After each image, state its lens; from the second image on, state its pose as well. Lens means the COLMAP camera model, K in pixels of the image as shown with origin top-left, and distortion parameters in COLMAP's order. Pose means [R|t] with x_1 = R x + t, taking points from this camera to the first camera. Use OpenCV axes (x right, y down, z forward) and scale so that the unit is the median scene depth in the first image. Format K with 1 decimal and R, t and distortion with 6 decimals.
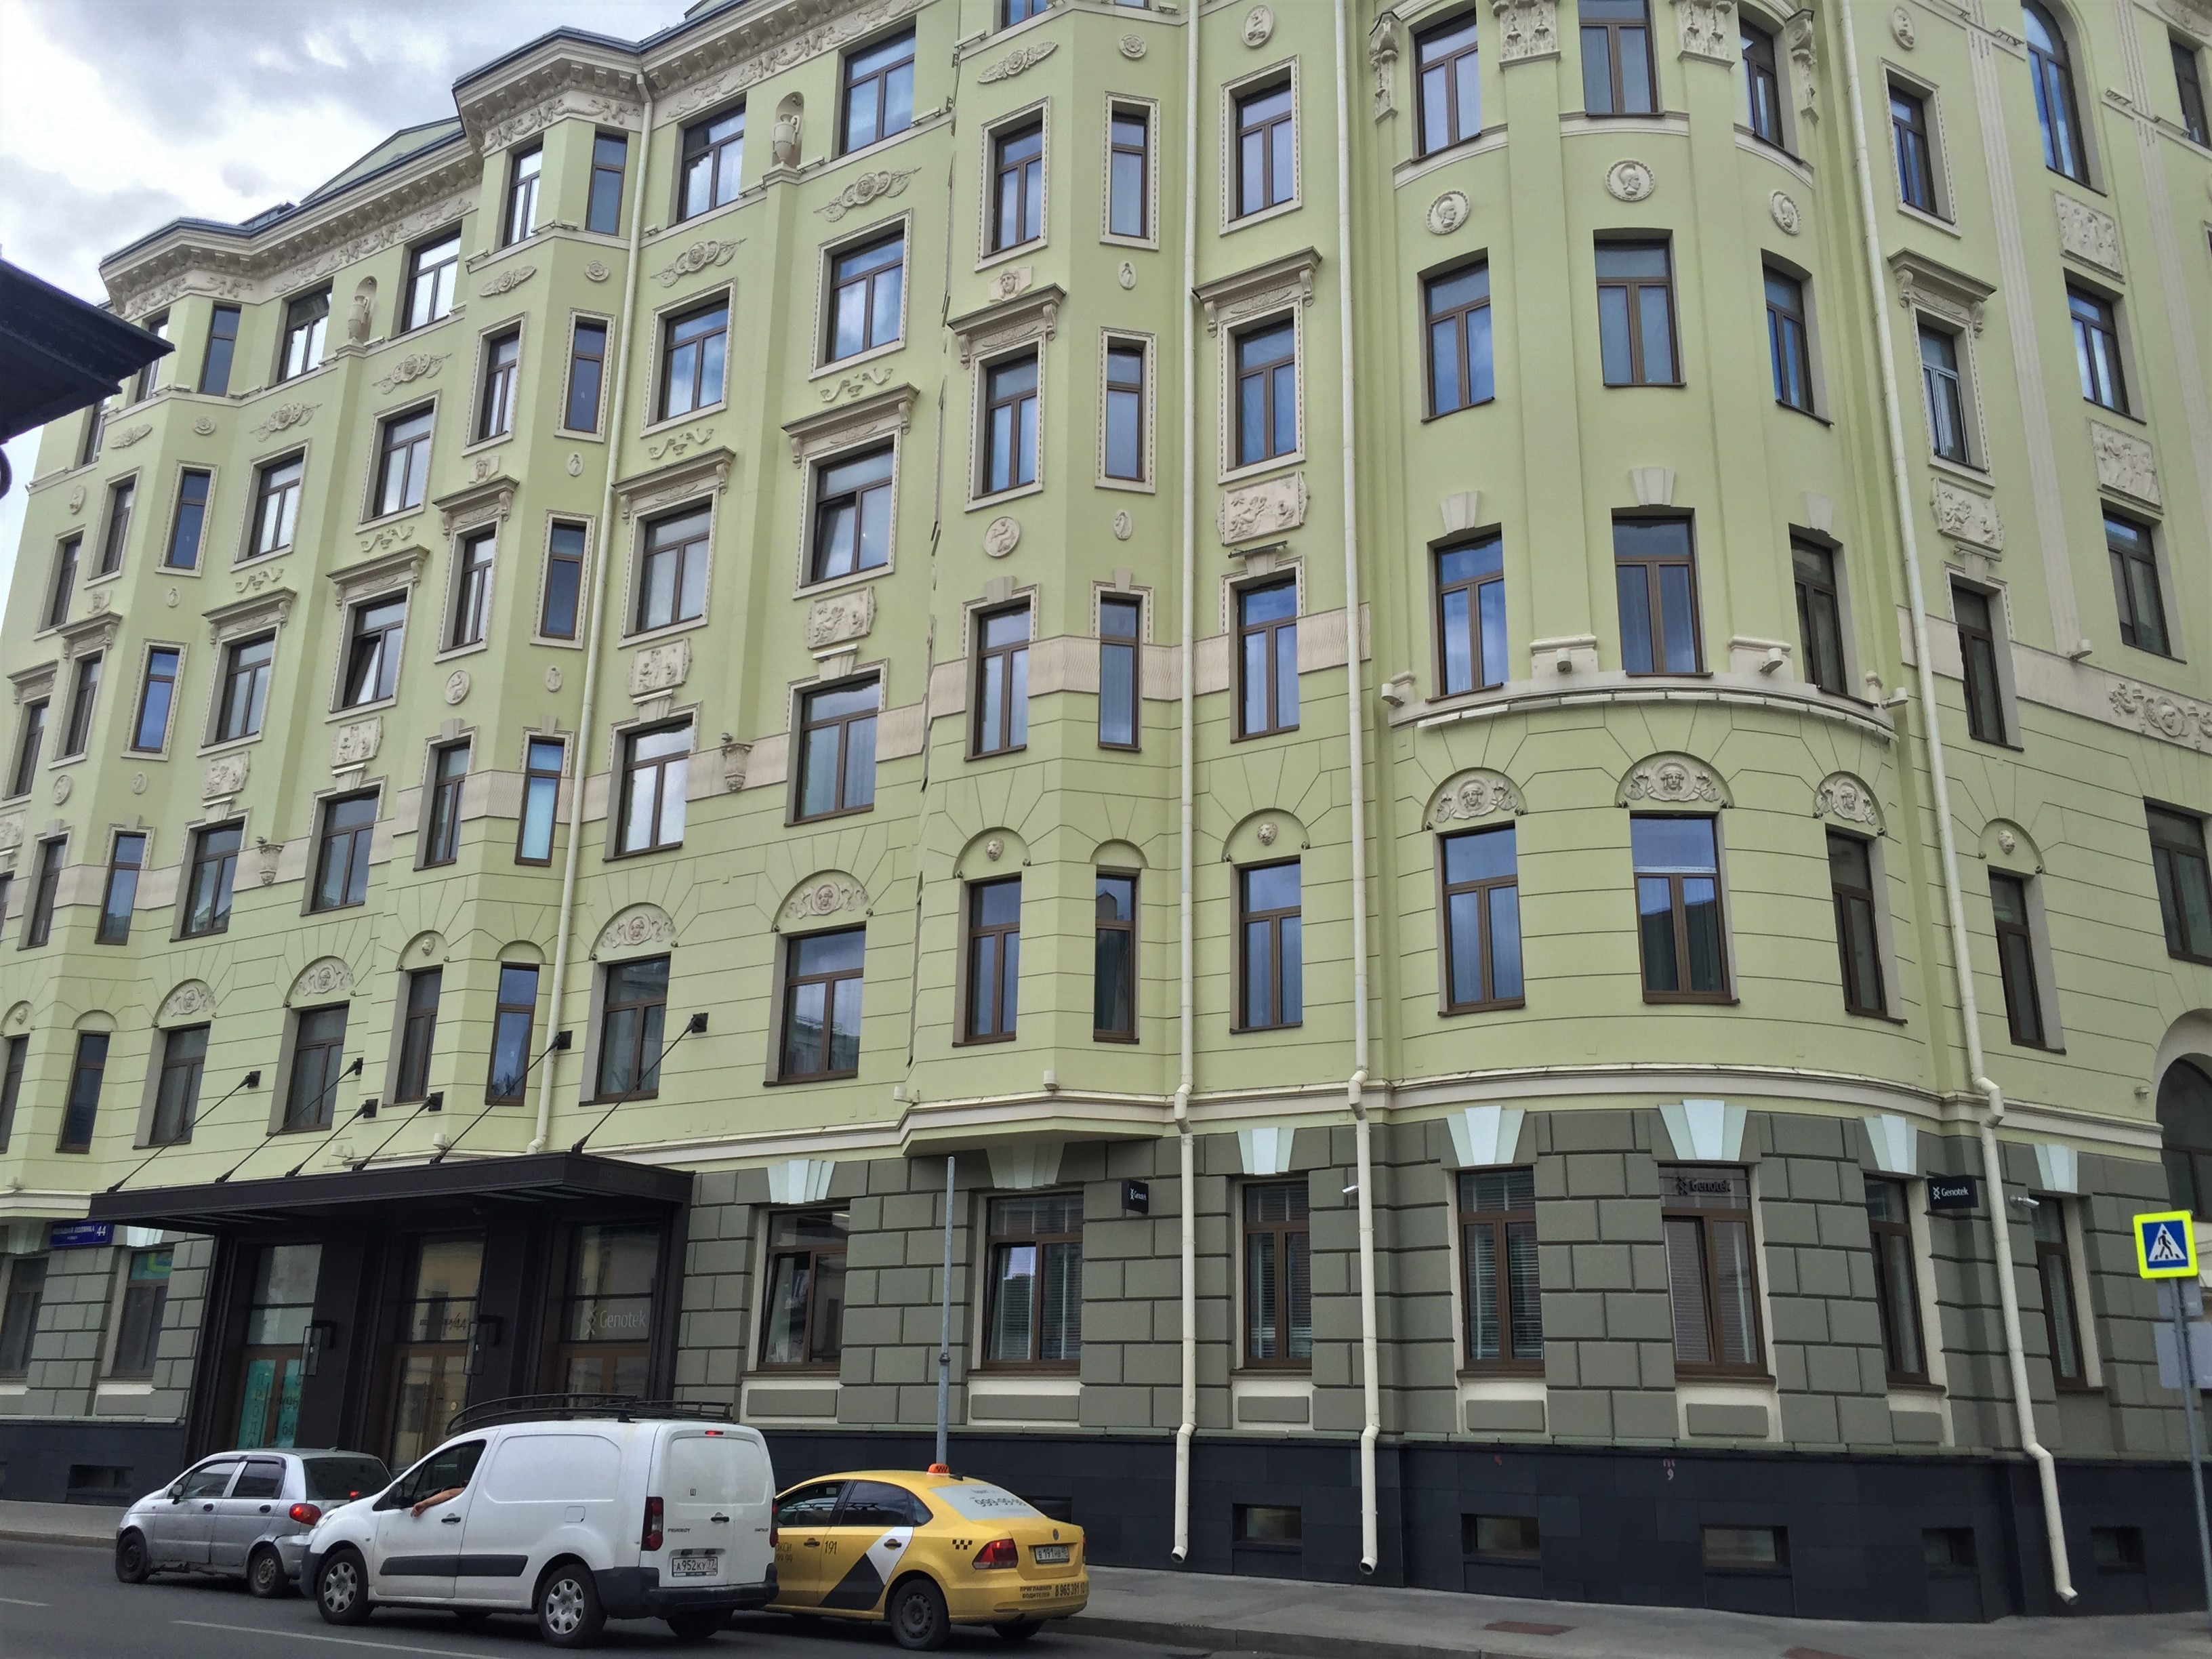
lens RADIAL K [[1847.6, 0, 1109.0], [0, 1847.6, 887.5], [0, 0, 1]] dist [0.065142, -0.069392]
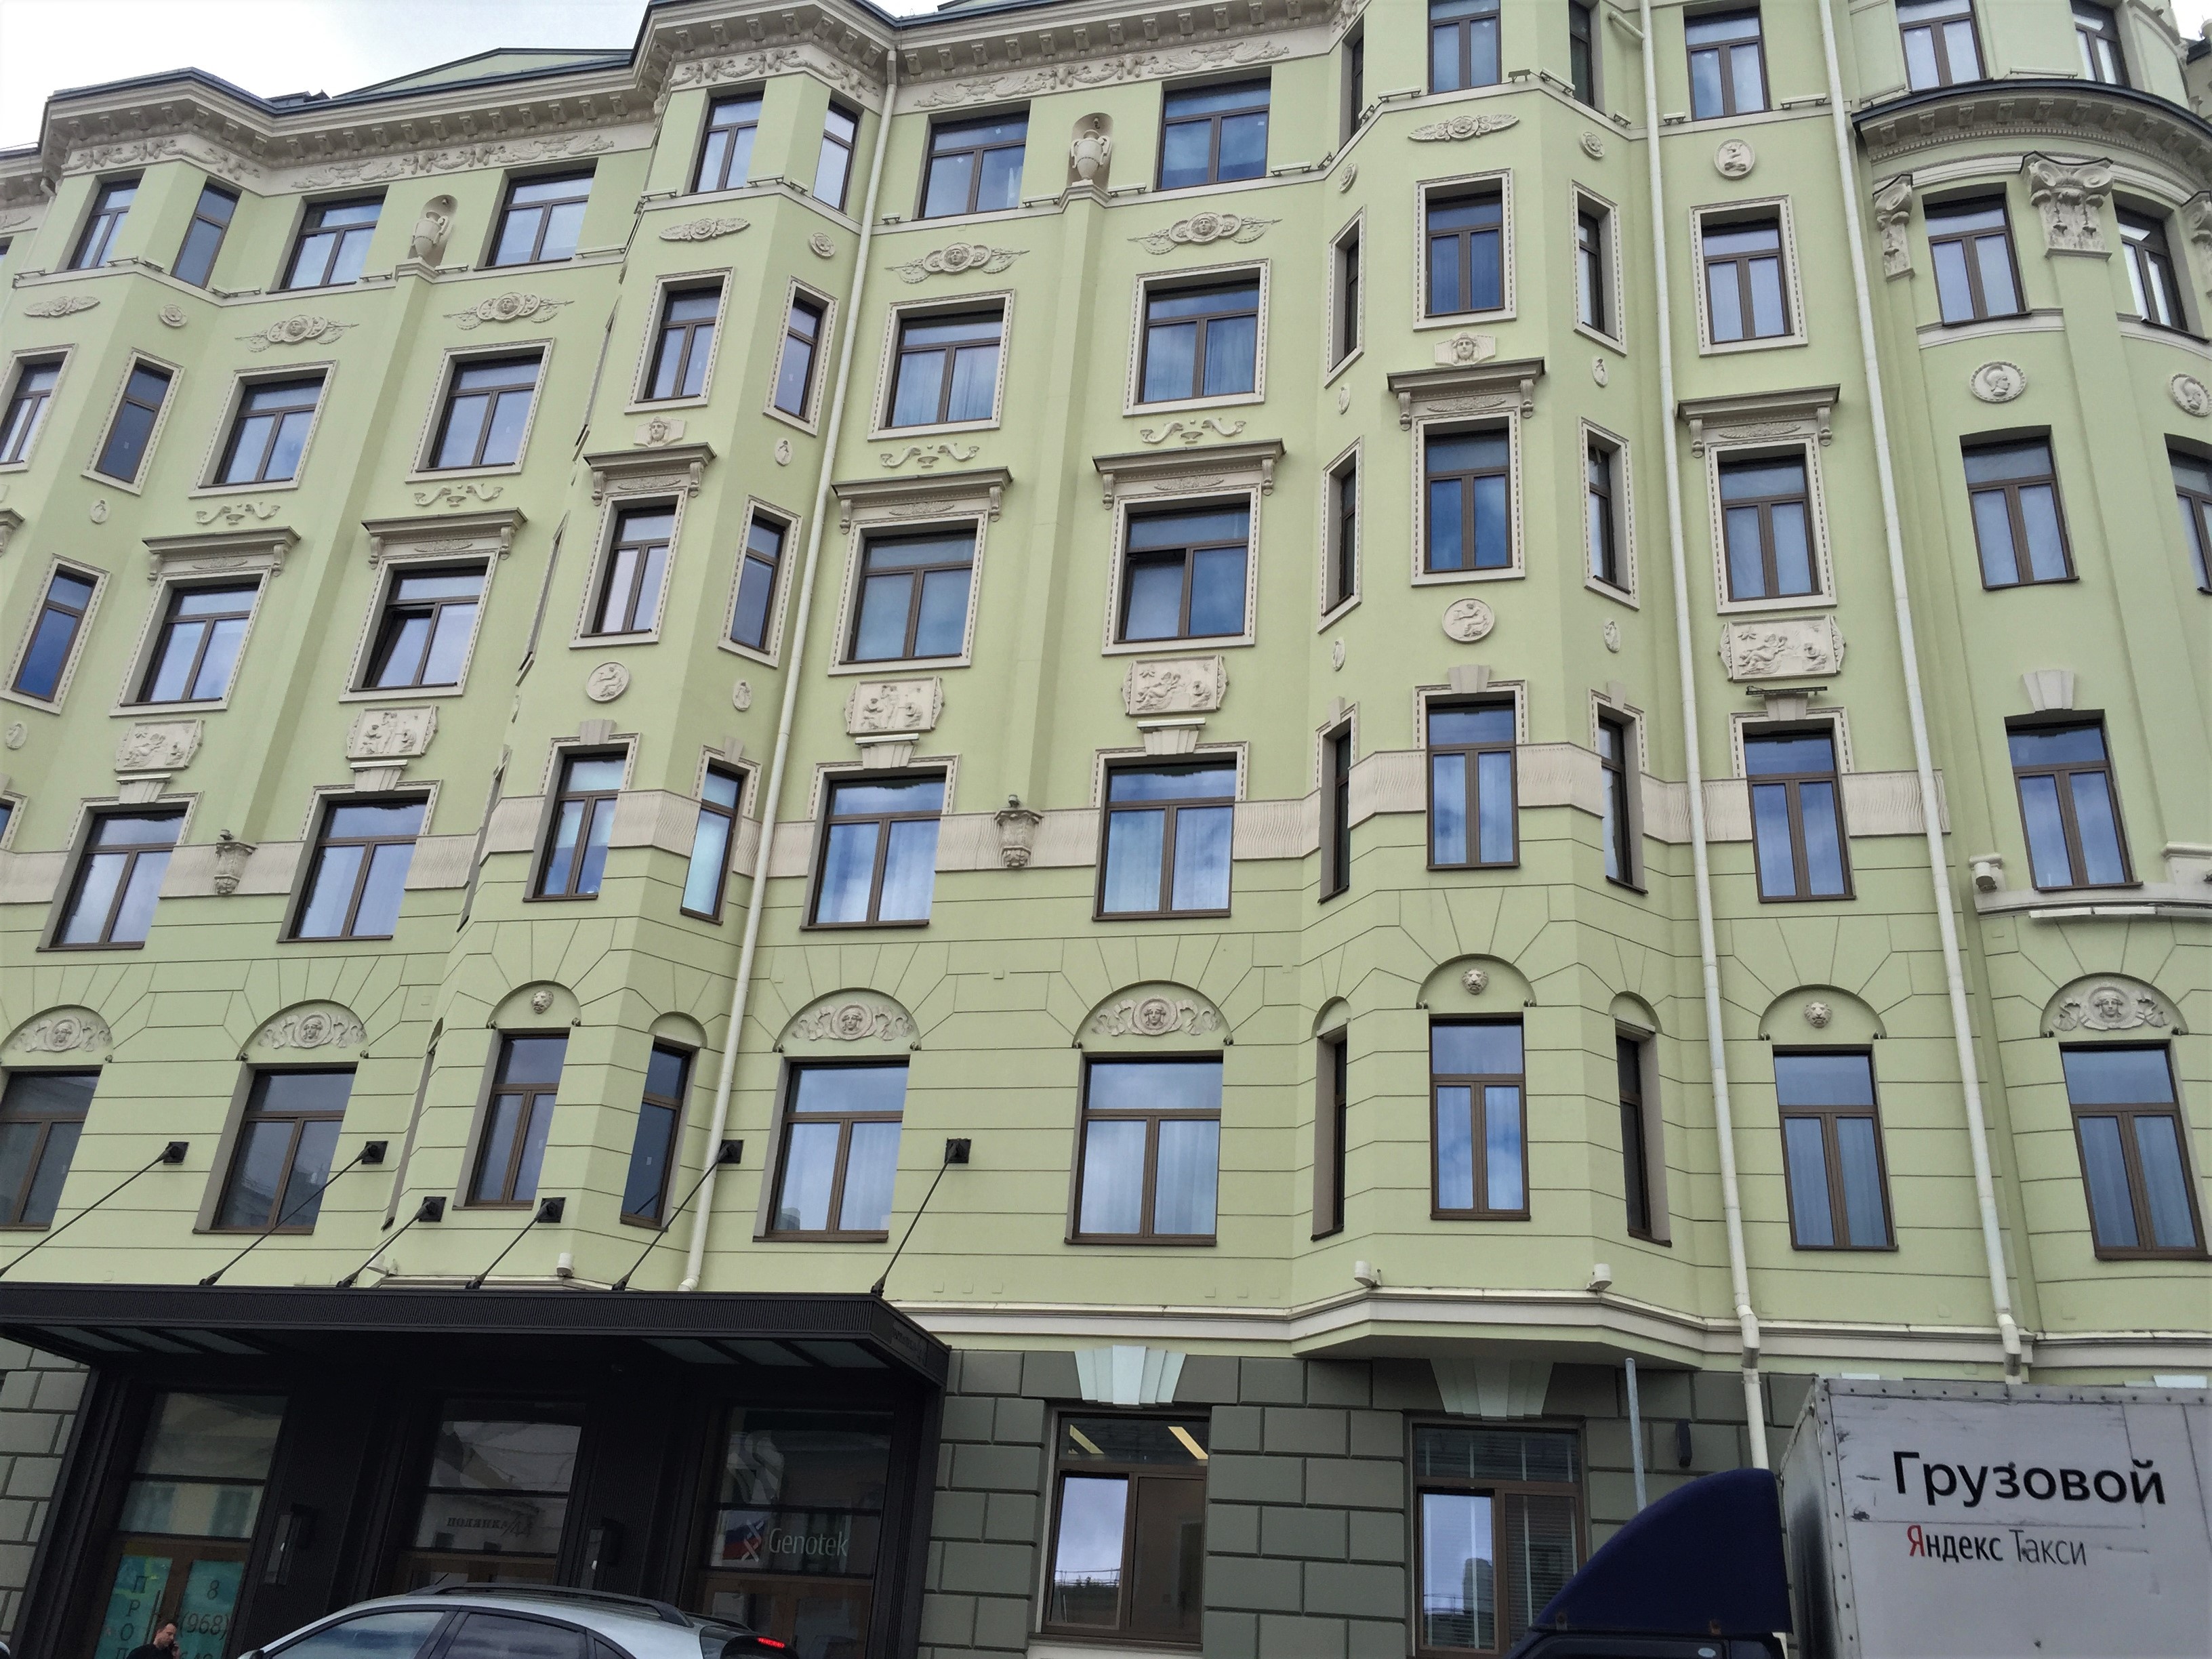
lens RADIAL K [[1847.6, 0, 1129.2], [0, 1847.6, 836.4], [0, 0, 1]] dist [0.065142, -0.069392]
pose [[0.950892, 0.171032, 0.257977, -0.323867], [-0.133329, 0.978512, -0.157281, 0.048641], [-0.279334, 0.115161, 0.953263, 0.190417]]
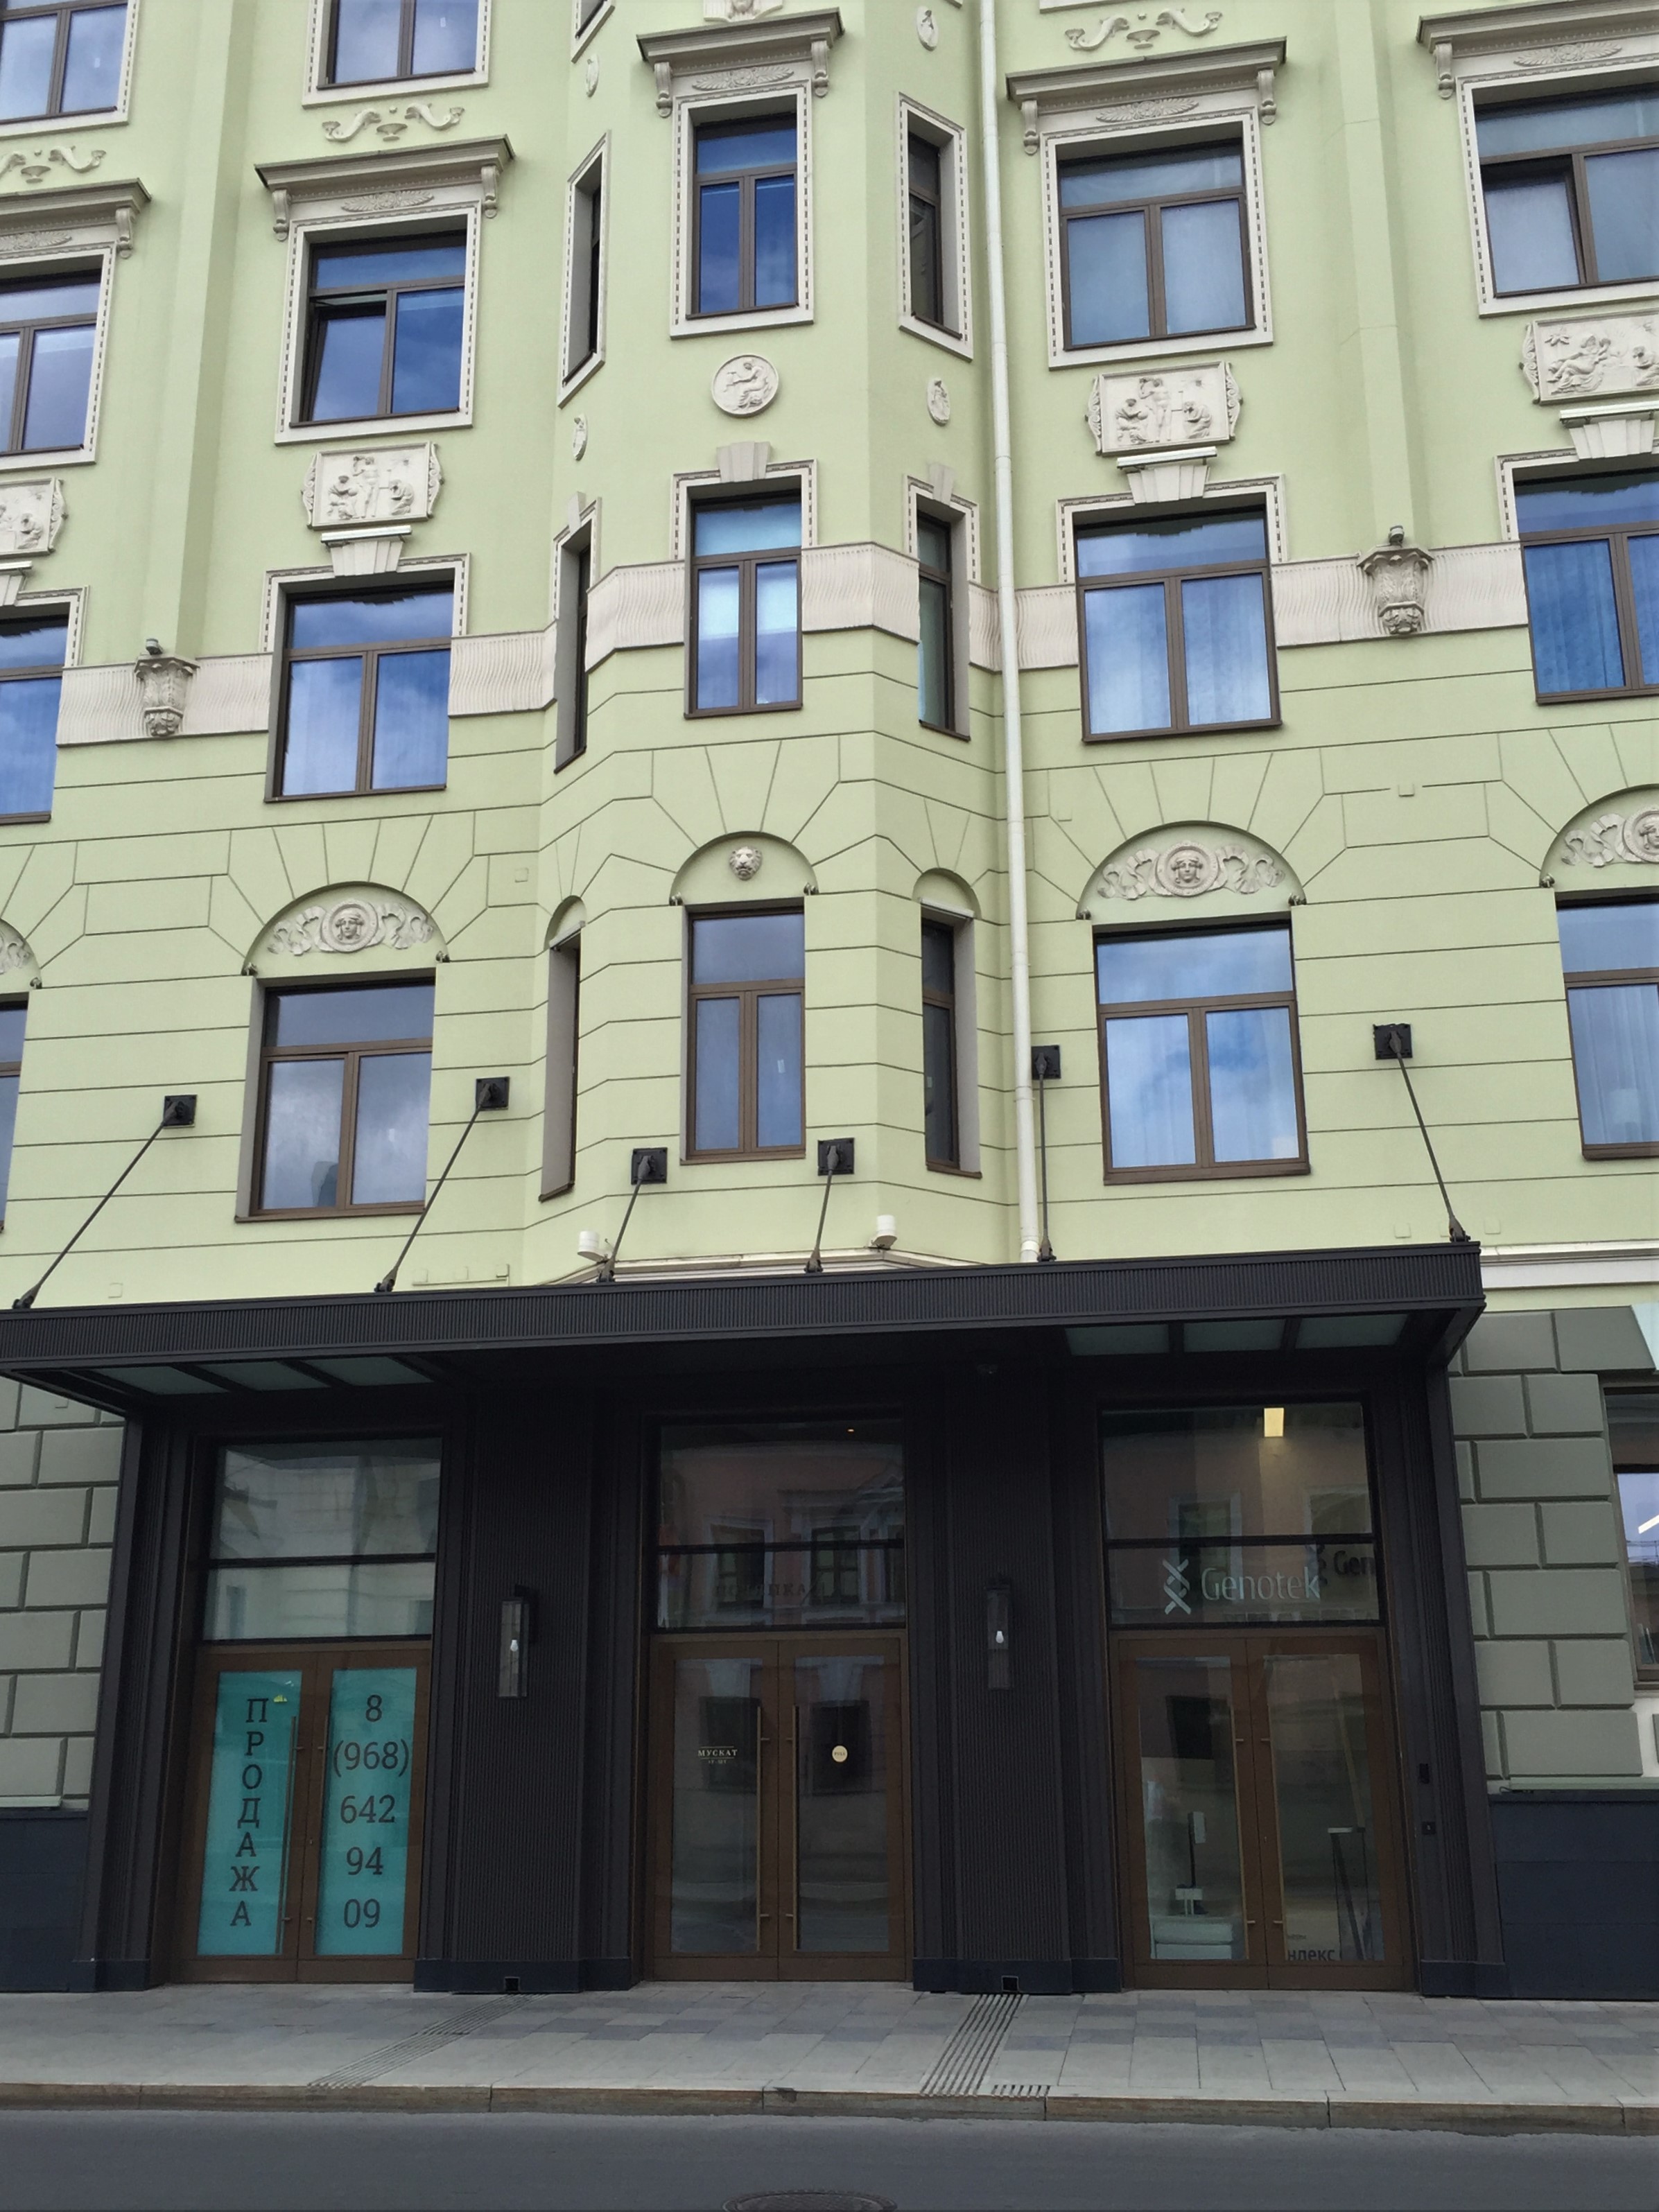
lens RADIAL K [[2495.6, 0, 871.5], [0, 2495.6, 982.5], [0, 0, 1]] dist [0.033760, 0.000000]
pose [[0.933420, 0.082573, 0.349155, -0.537276], [-0.074266, 0.996547, -0.037138, 0.081438], [-0.351016, 0.008735, 0.936329, 0.313542]]
